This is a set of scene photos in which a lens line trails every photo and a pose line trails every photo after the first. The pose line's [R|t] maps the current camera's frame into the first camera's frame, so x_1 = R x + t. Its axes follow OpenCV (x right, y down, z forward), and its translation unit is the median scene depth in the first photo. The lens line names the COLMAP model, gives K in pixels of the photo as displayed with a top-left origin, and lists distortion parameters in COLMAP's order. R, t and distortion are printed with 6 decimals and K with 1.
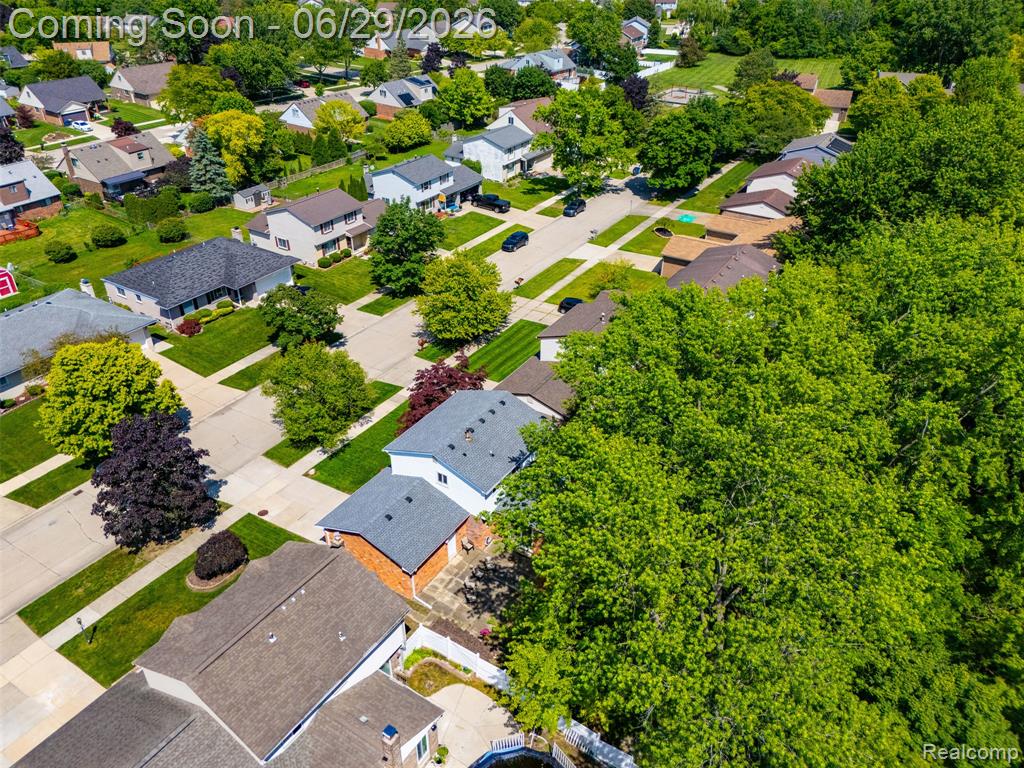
lens RADIAL K [[755.1, 0, 512.0], [0, 755.1, 384.0], [0, 0, 1]] dist [0.064014, -0.057334]
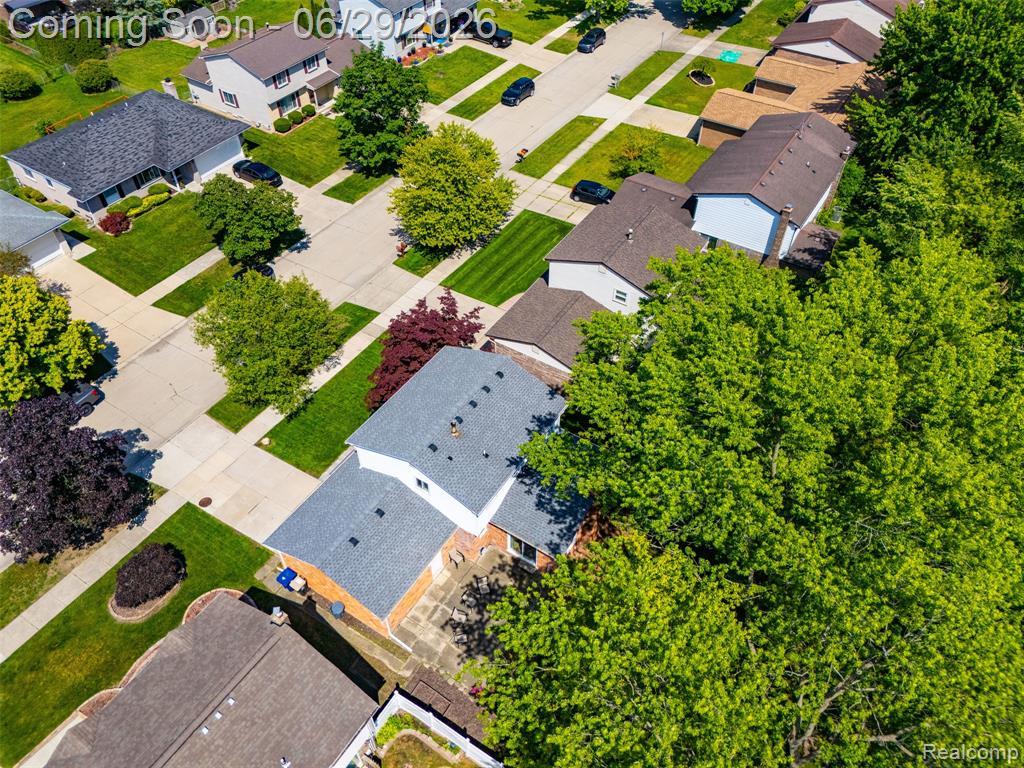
lens RADIAL K [[755.1, 0, 512.0], [0, 755.1, 384.0], [0, 0, 1]] dist [0.064014, -0.057334]
pose [[0.999990, 0.001648, -0.004178, 0.001919], [-0.000586, 0.970187, 0.242357, -0.091068], [0.004452, -0.242352, 0.970178, 0.147143]]
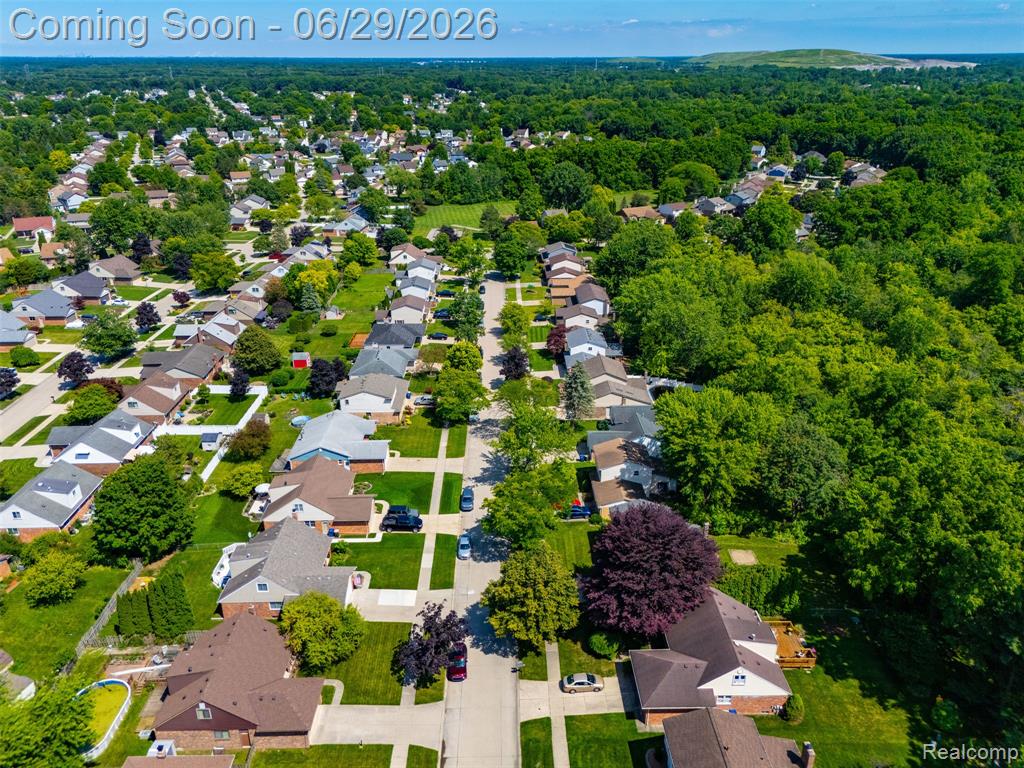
lens RADIAL K [[748.4, 0, 512.0], [0, 748.4, 384.0], [0, 0, 1]] dist [0.093711, -0.122147]
pose [[0.832790, -0.225598, 0.505535, -1.170895], [0.298270, 0.952166, -0.066444, 0.217656], [-0.466364, 0.206120, 0.860244, -0.938564]]
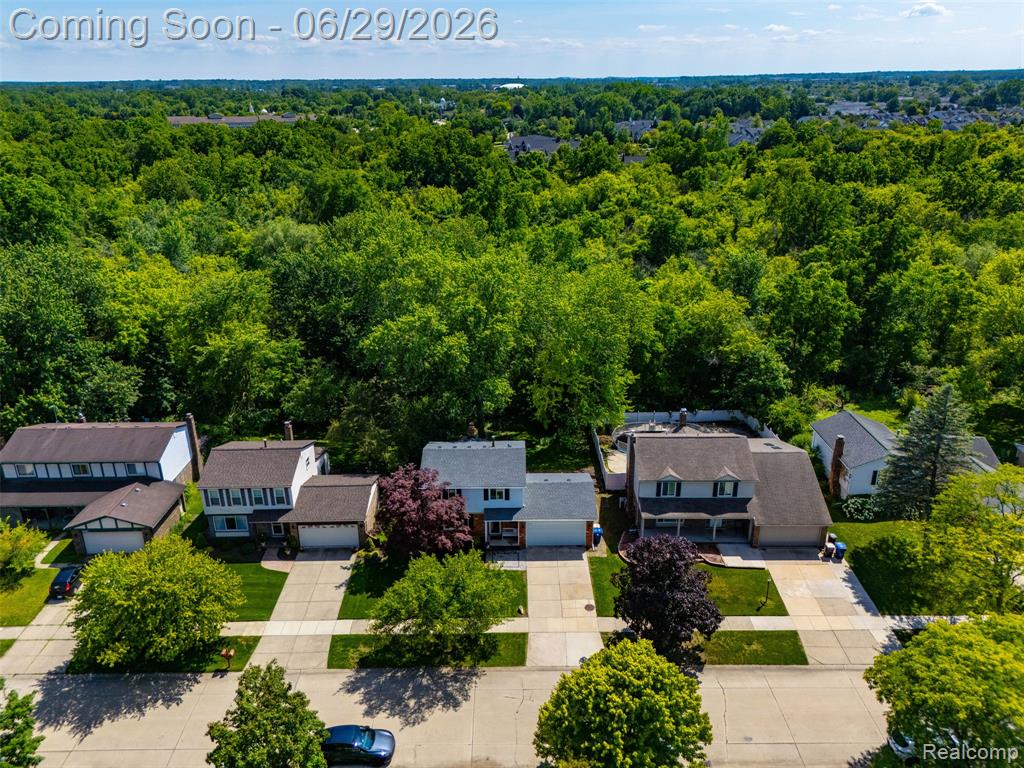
lens RADIAL K [[755.1, 0, 512.0], [0, 755.1, 384.0], [0, 0, 1]] dist [0.064014, -0.057334]
pose [[-0.537430, -0.310514, 0.784060, -0.602669], [0.453782, 0.677182, 0.579229, -0.420377], [-0.710811, 0.667087, -0.223032, 0.668682]]
